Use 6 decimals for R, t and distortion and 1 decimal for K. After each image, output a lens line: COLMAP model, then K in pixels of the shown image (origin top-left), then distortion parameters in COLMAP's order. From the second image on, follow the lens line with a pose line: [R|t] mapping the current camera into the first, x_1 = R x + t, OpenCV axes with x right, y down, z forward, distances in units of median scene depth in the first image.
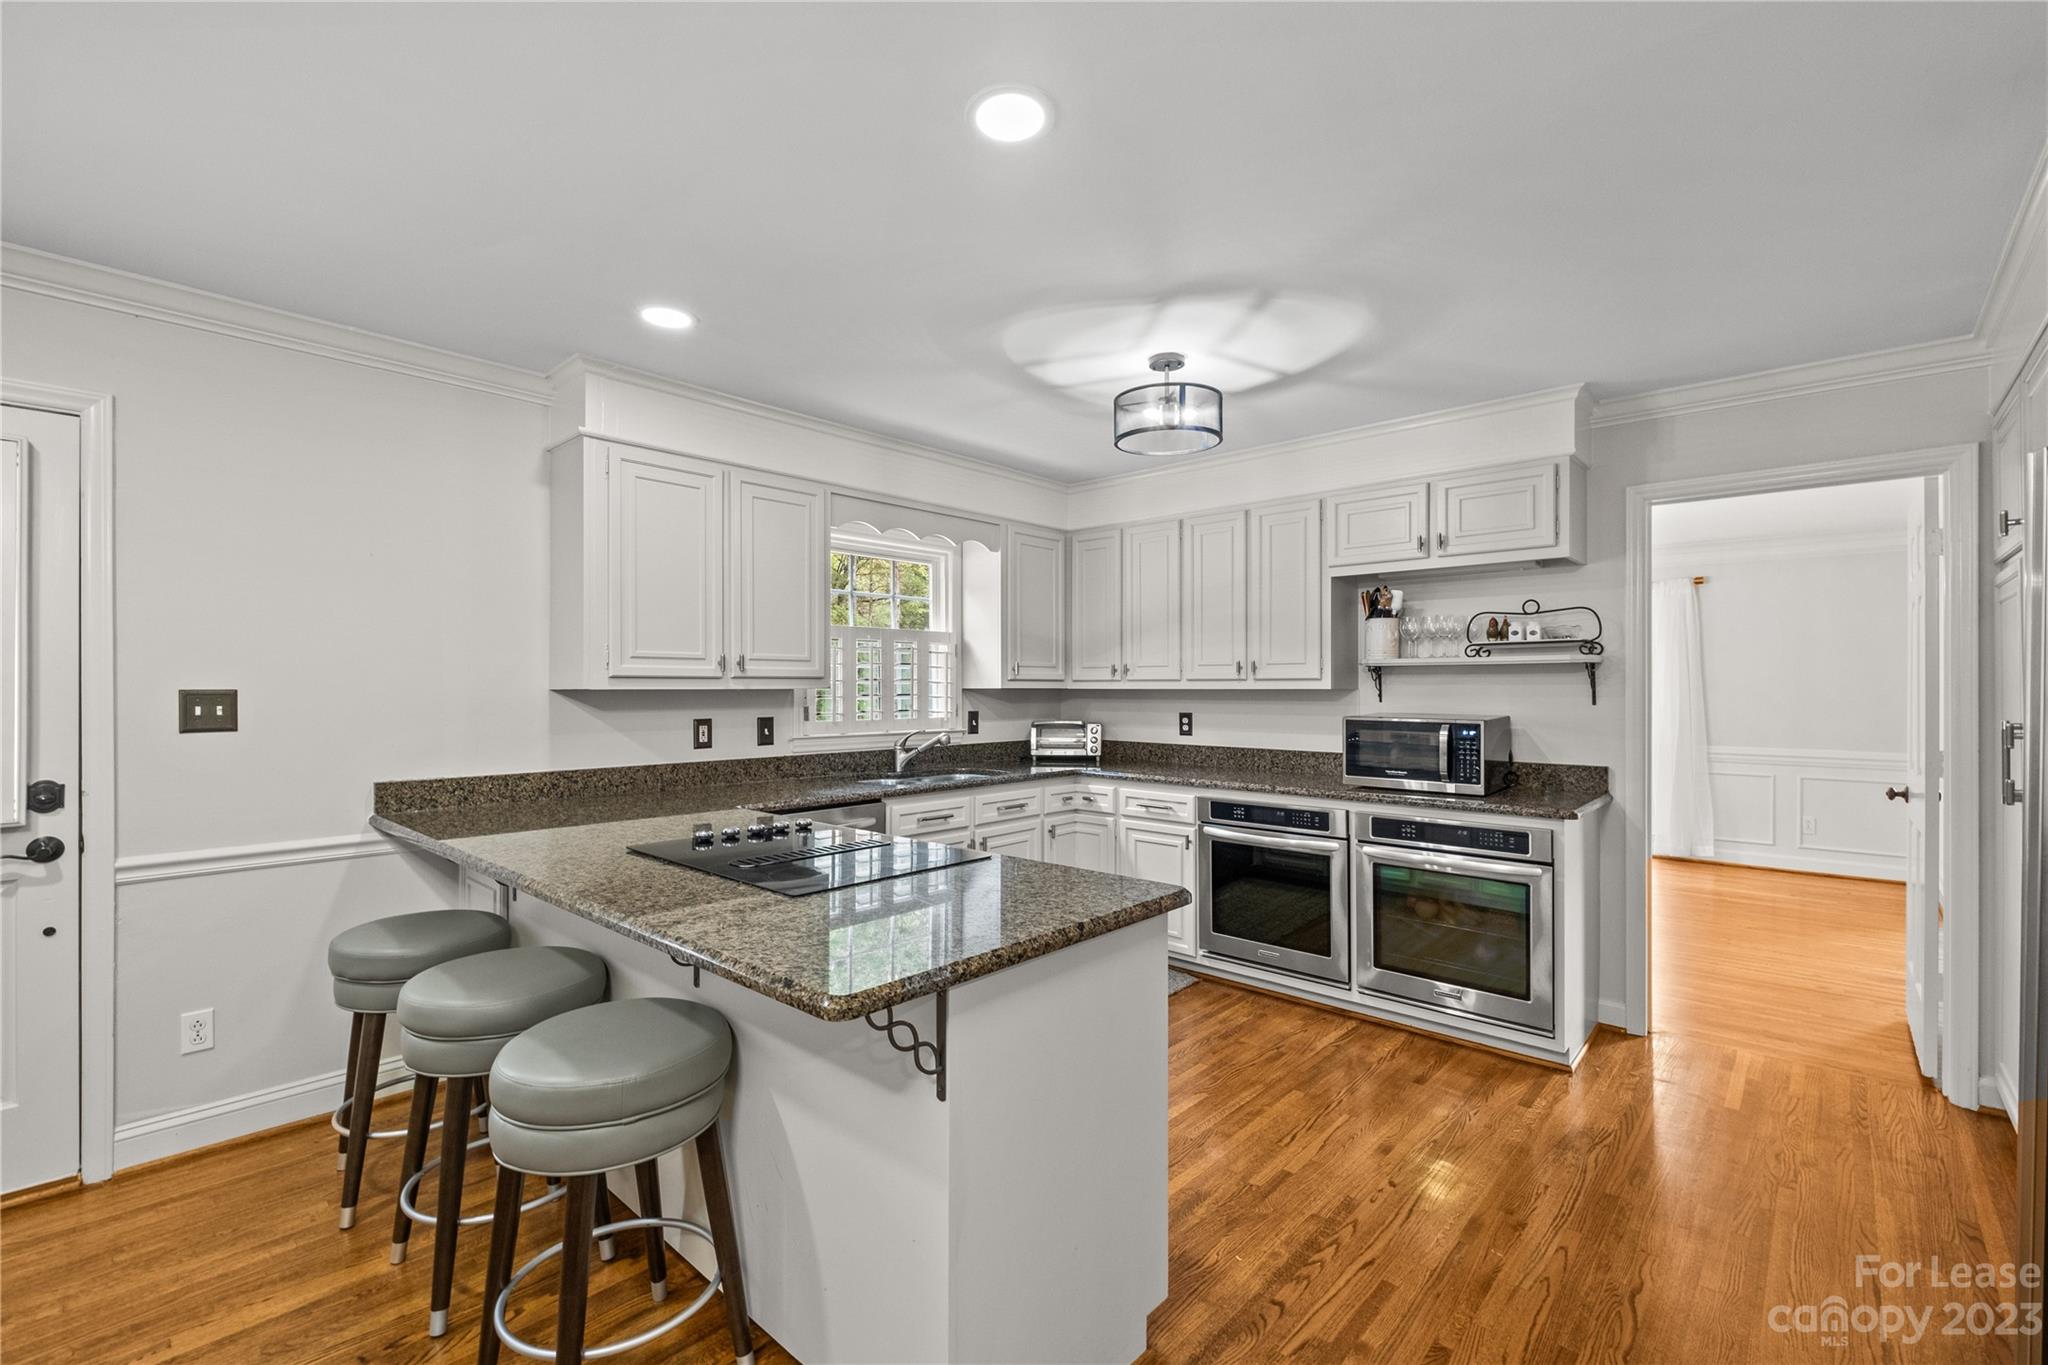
lens RADIAL K [[886.6, 0, 1026.9], [0, 886.6, 683.9], [0, 0, 1]] dist [0.002065, -0.003475]
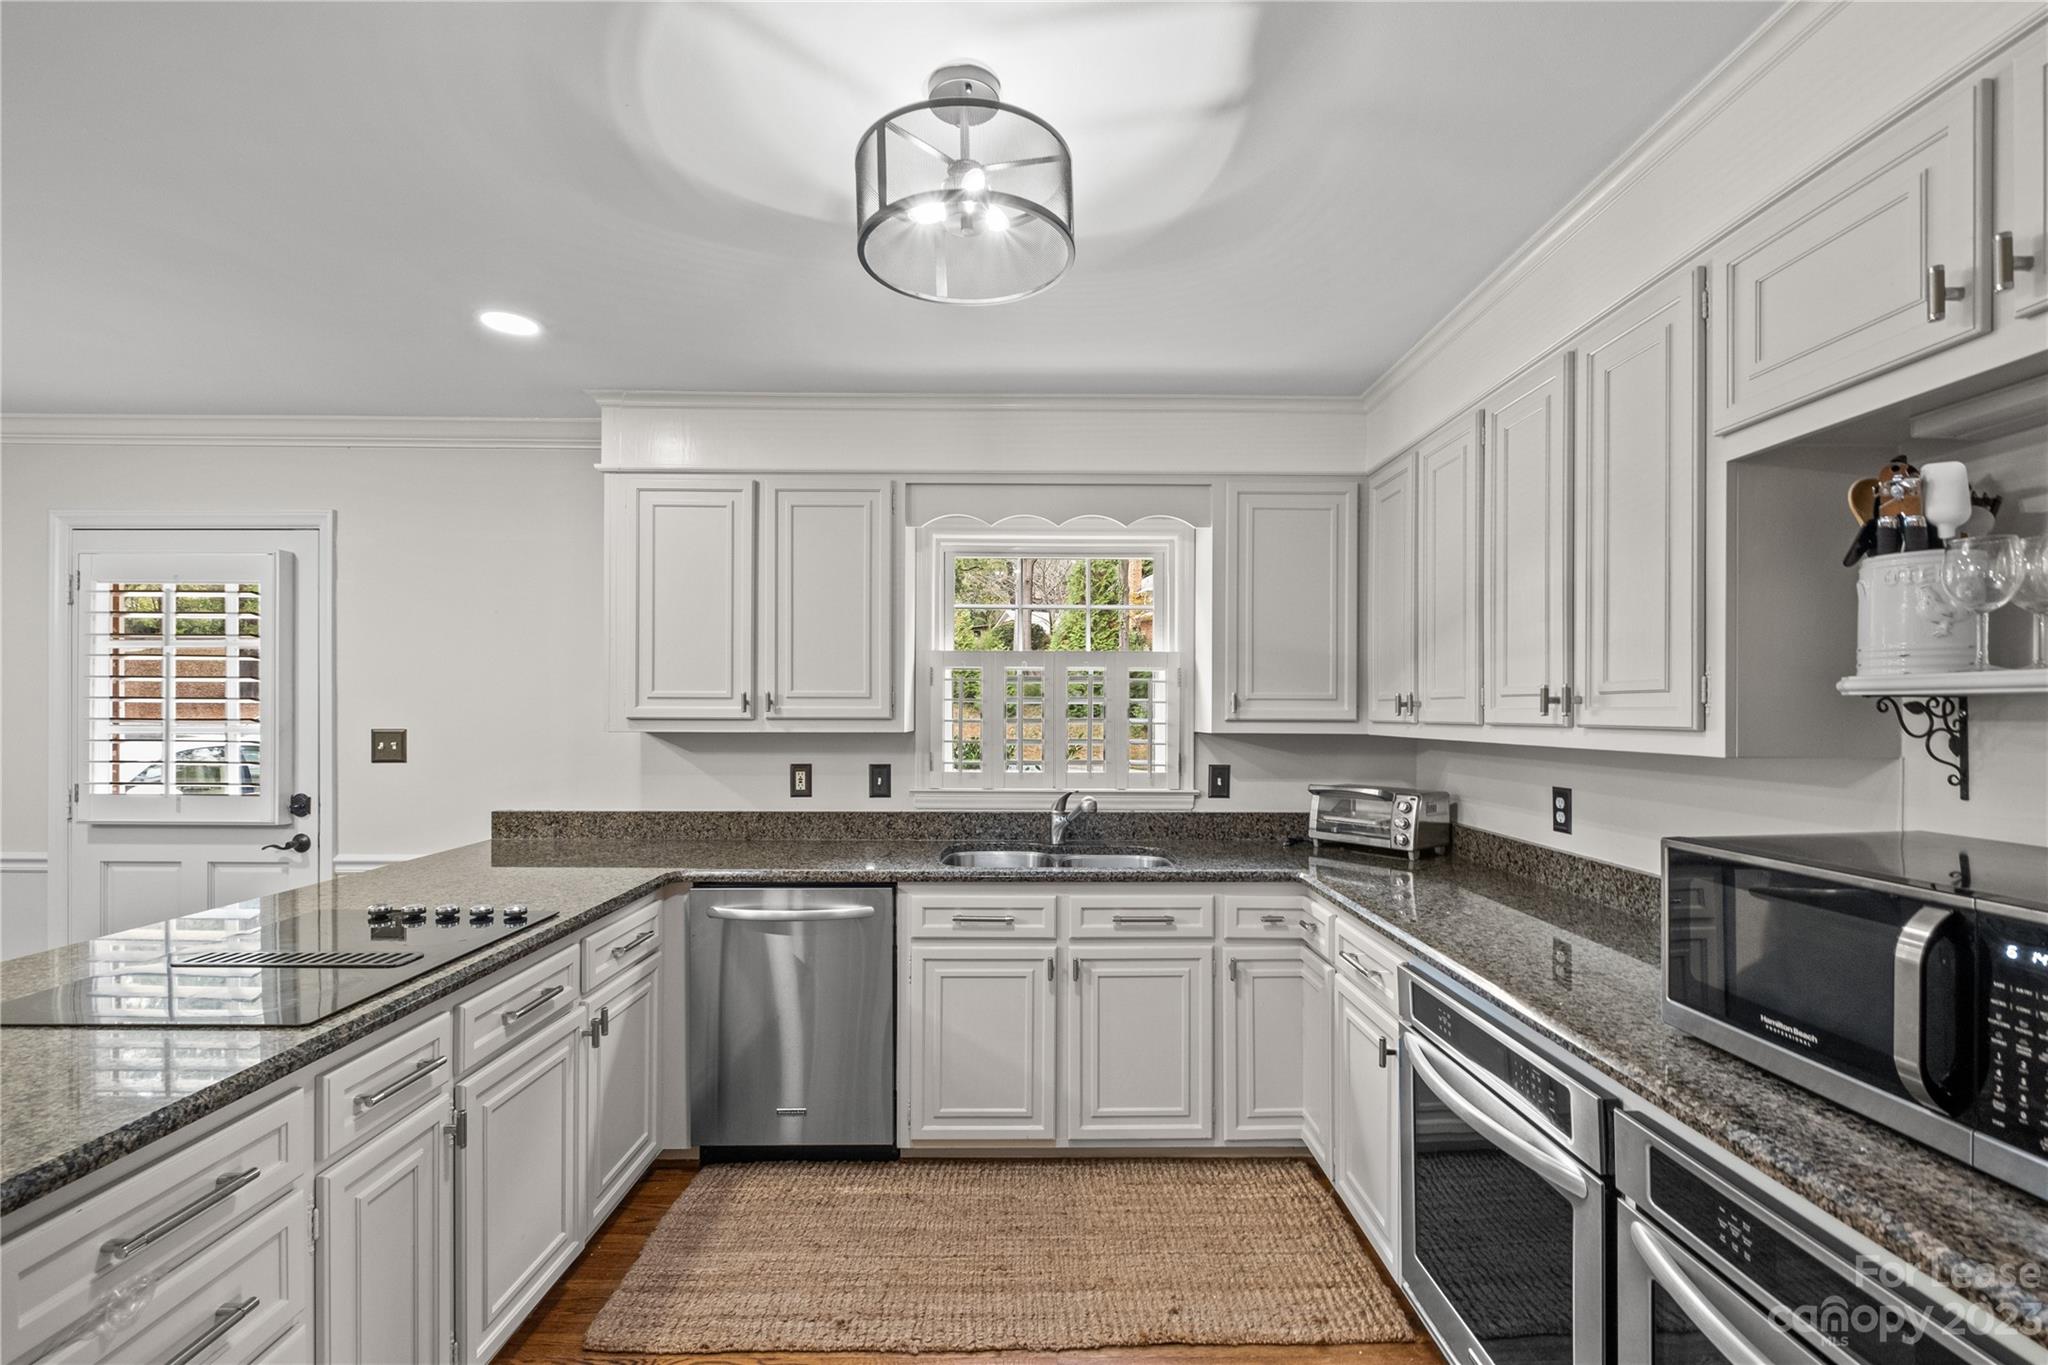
lens RADIAL K [[886.6, 0, 1024.3], [0, 886.6, 714.8], [0, 0, 1]] dist [0.002065, -0.003475]
pose [[0.681375, 0.004413, -0.731921, 0.427271], [-0.000448, 0.999984, 0.005613, -0.014852], [0.731934, -0.003497, 0.681367, 0.536591]]
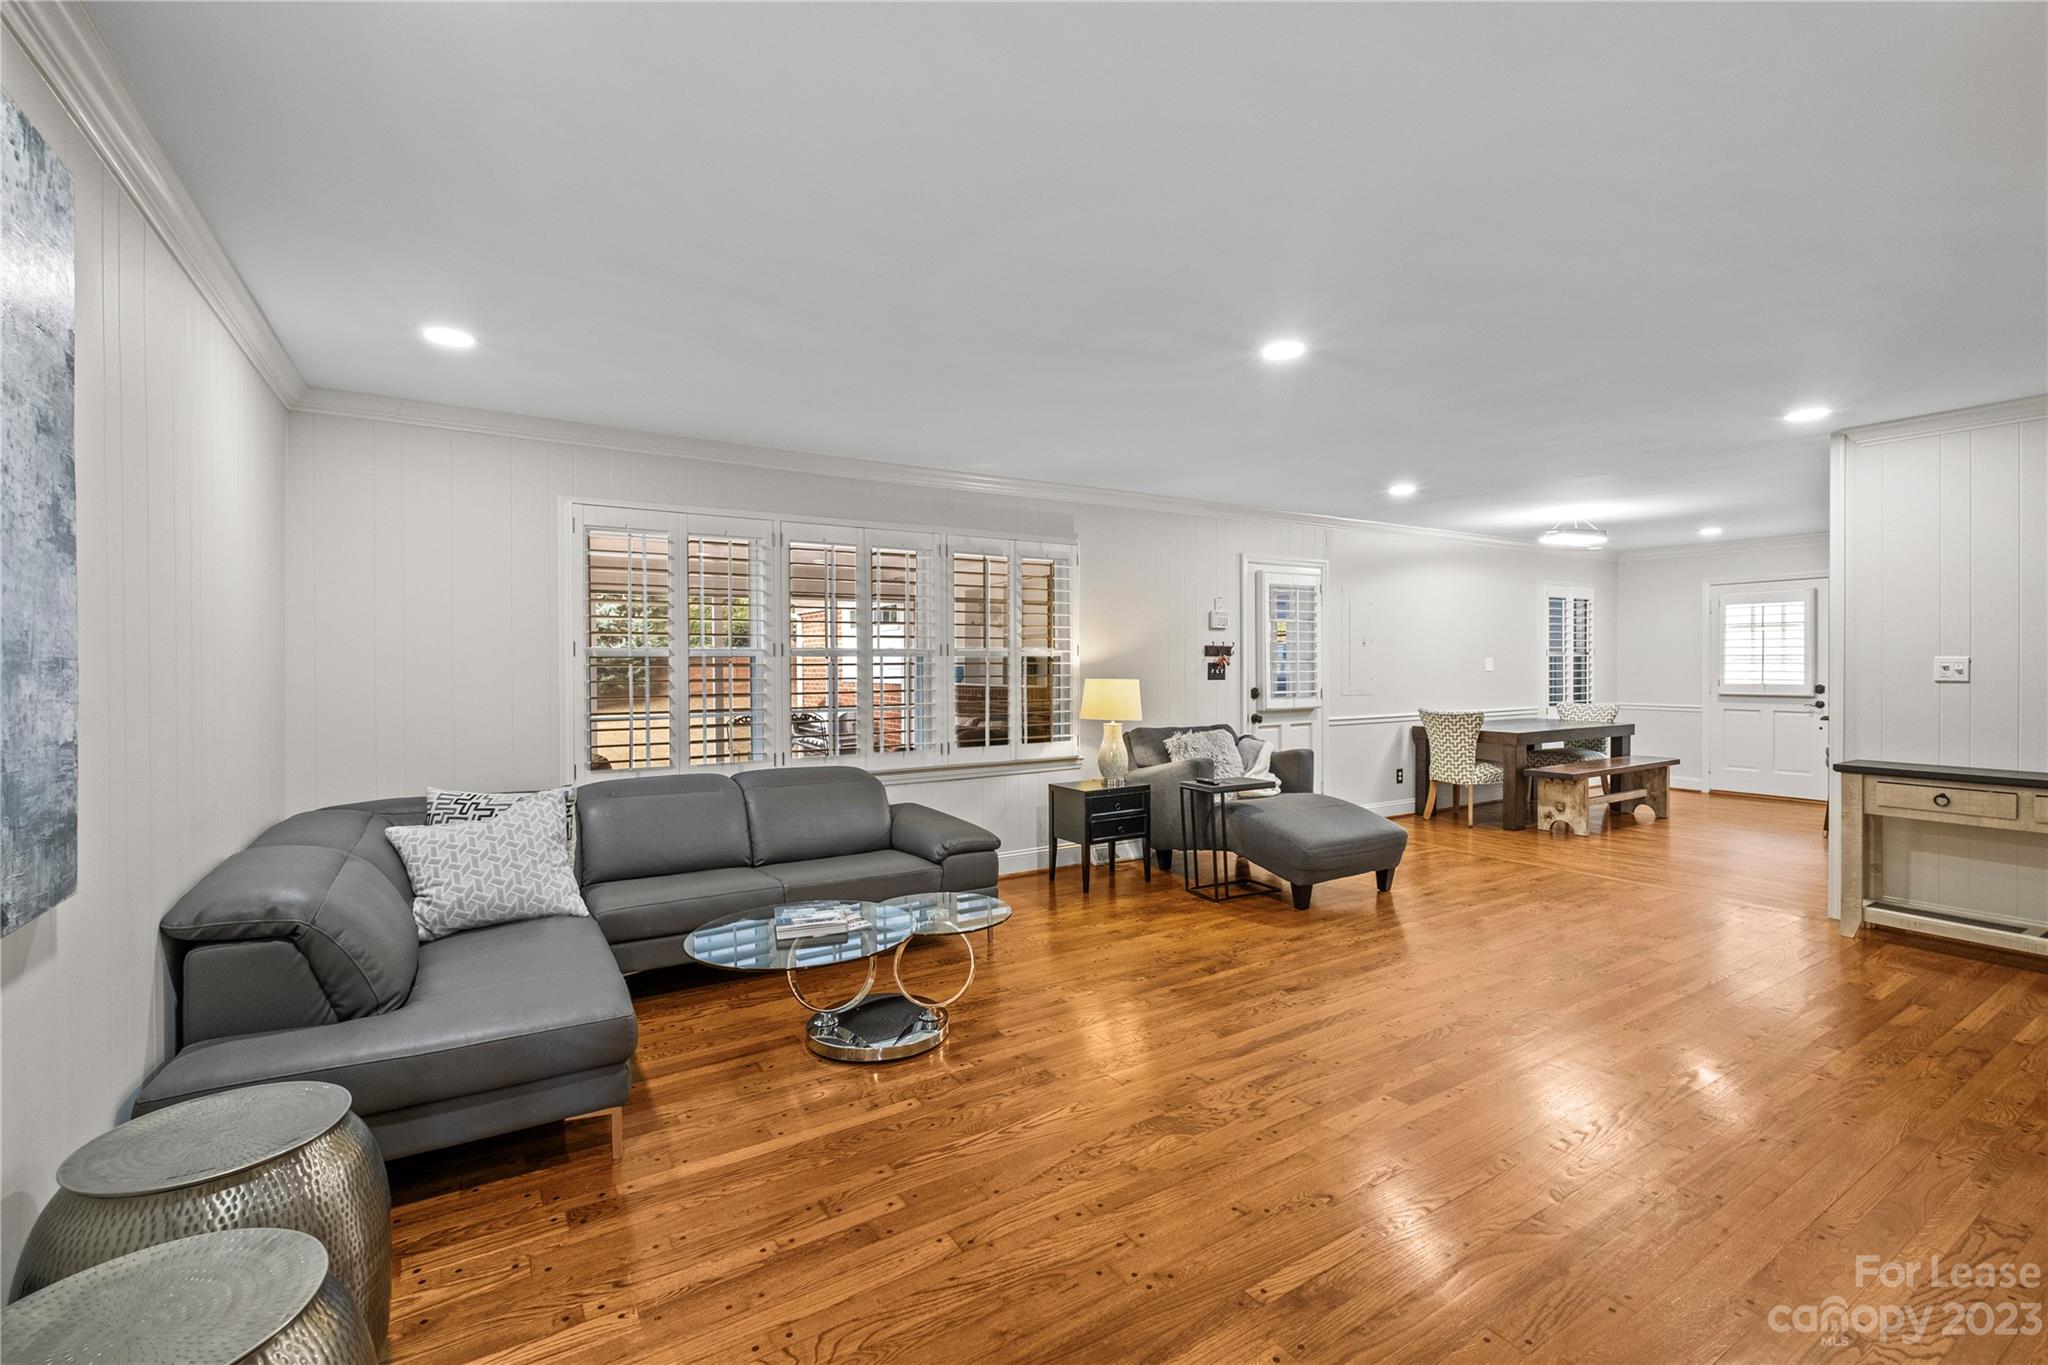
lens RADIAL K [[886.6, 0, 1037.7], [0, 886.6, 676.5], [0, 0, 1]] dist [0.002065, -0.003475]
pose [[-0.259225, 0.010386, -0.965761, 1.872391], [0.008481, 0.999928, 0.008477, 0.013182], [0.965780, -0.005993, -0.259295, -0.657337]]
